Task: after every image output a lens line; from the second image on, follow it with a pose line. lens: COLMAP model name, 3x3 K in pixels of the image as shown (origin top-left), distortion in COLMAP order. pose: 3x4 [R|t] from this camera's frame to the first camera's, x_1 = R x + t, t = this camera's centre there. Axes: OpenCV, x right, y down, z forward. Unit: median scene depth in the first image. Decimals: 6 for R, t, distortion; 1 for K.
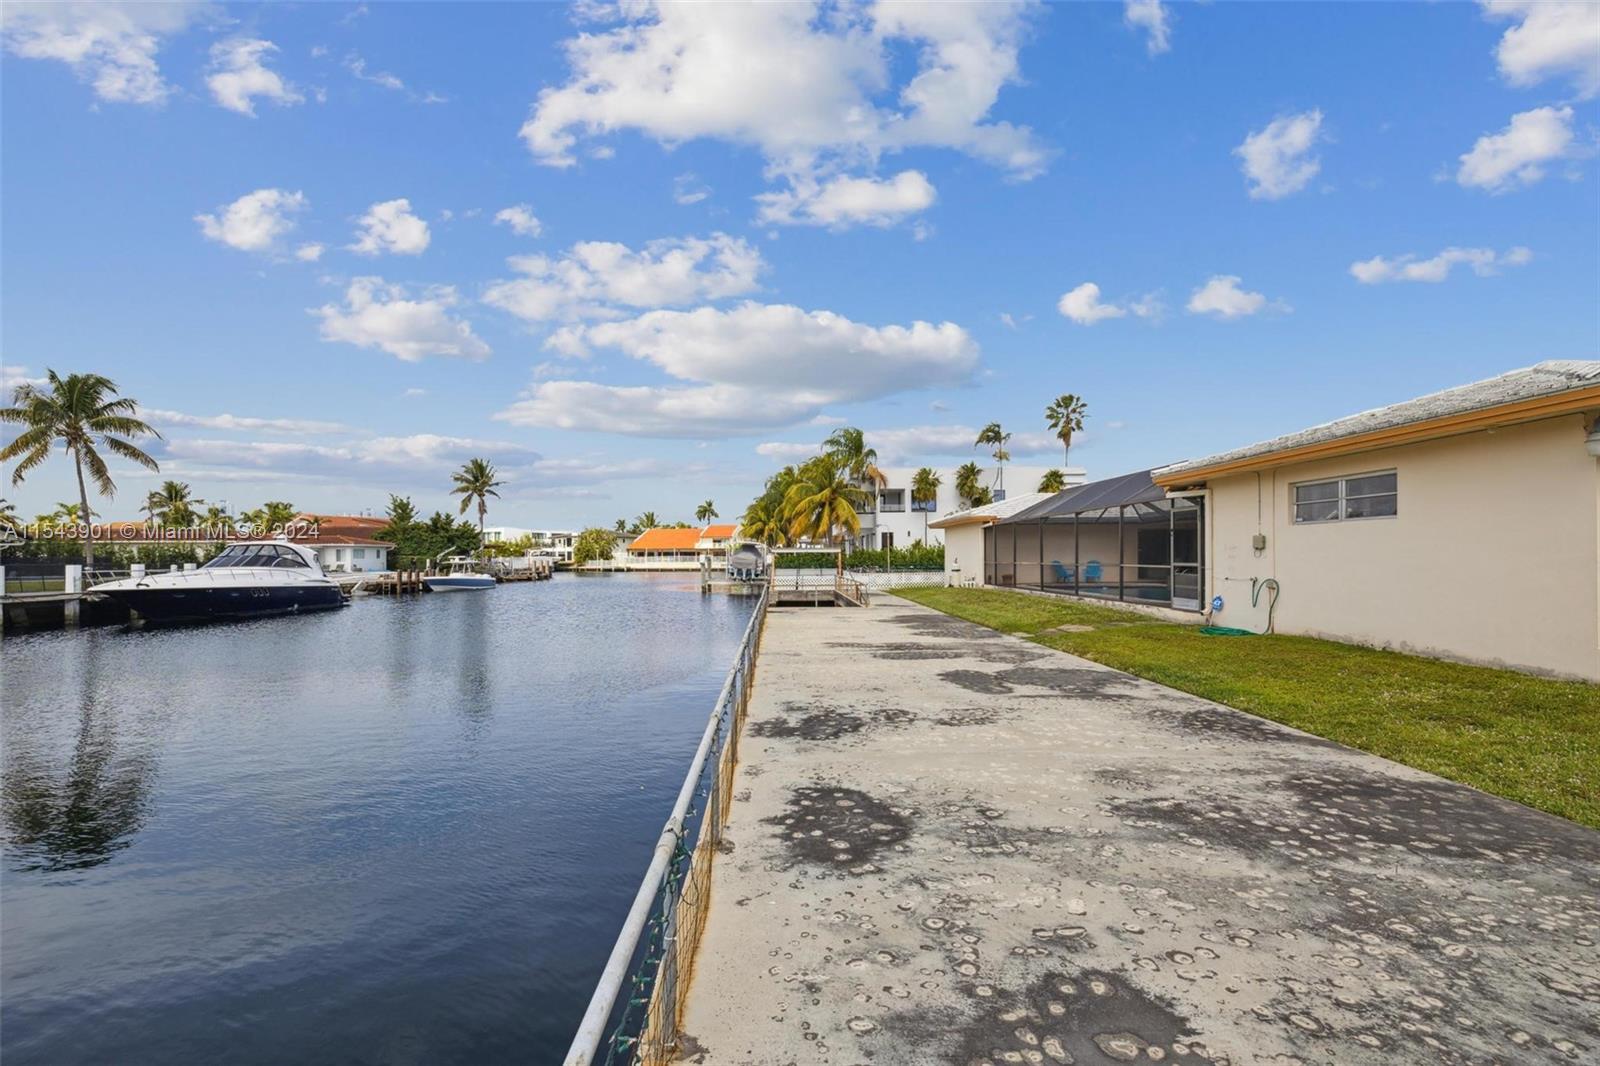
lens RADIAL K [[686.2, 0, 793.8], [0, 686.2, 557.0], [0, 0, 1]] dist [0.002893, 0.000407]
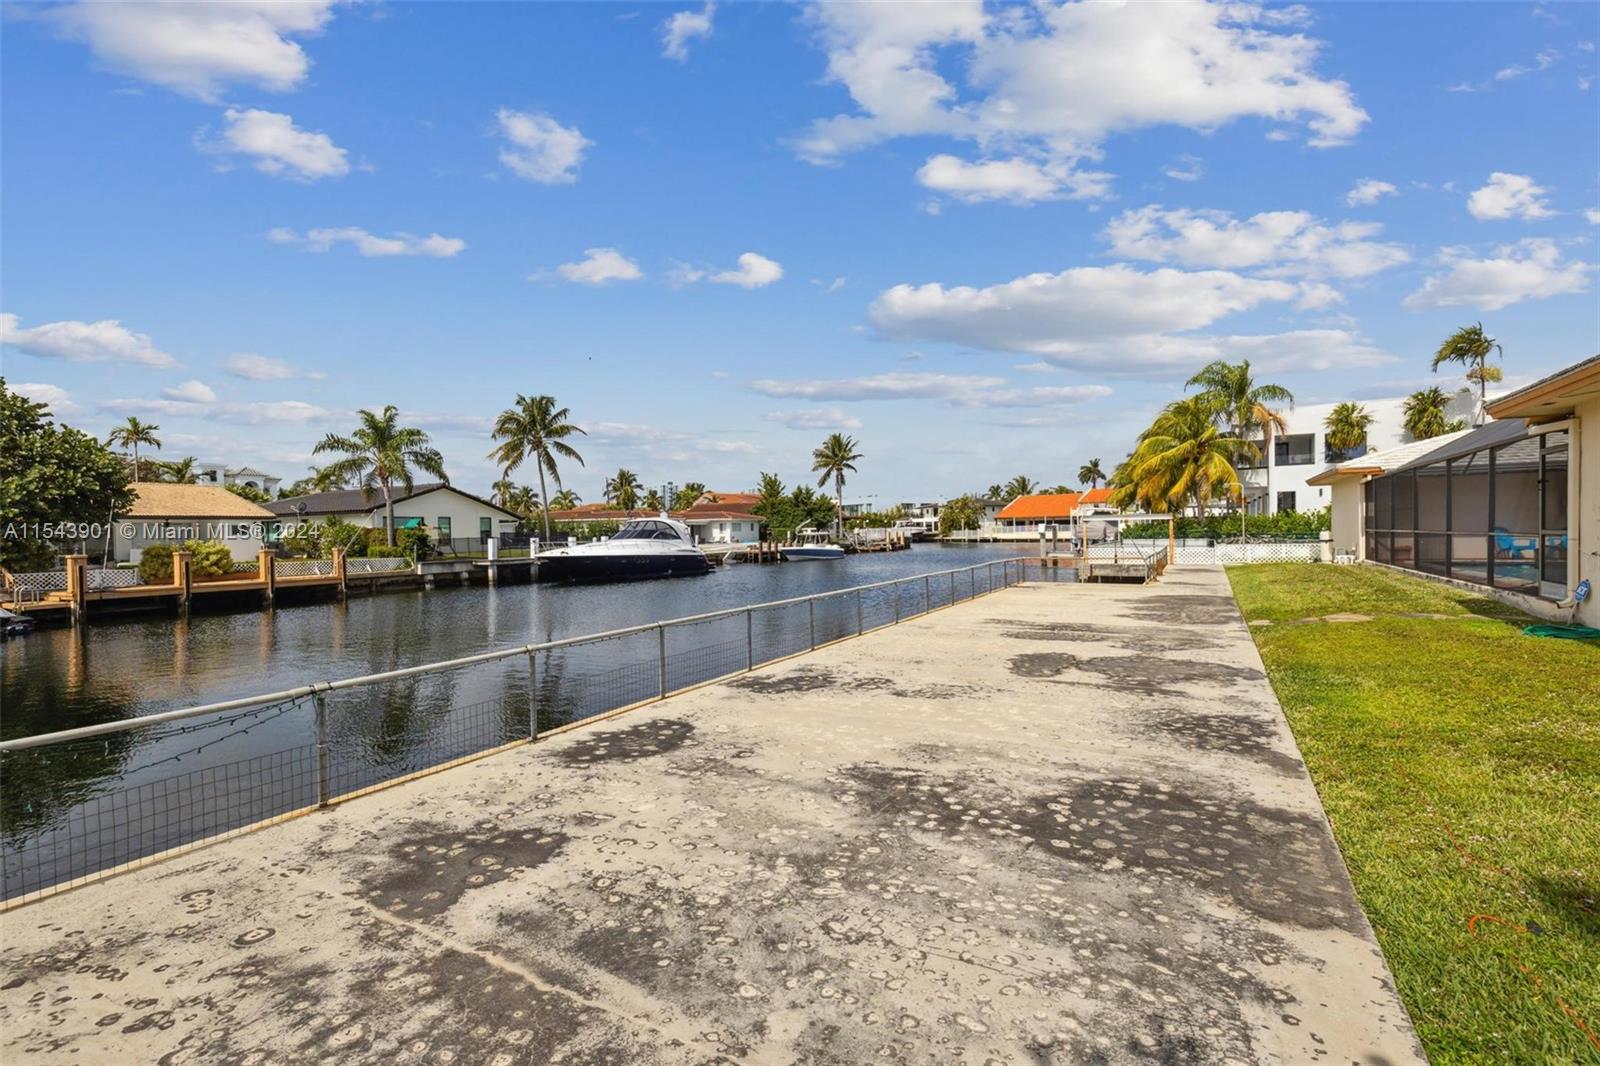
lens RADIAL K [[734.1, 0, 784.6], [0, 734.1, 550.6], [0, 0, 1]] dist [0.000585, 0.000198]
pose [[0.858432, 0.005486, -0.512898, 0.886794], [0.011321, 0.999497, 0.029639, -0.003552], [0.512802, -0.031250, 0.857938, -0.011634]]
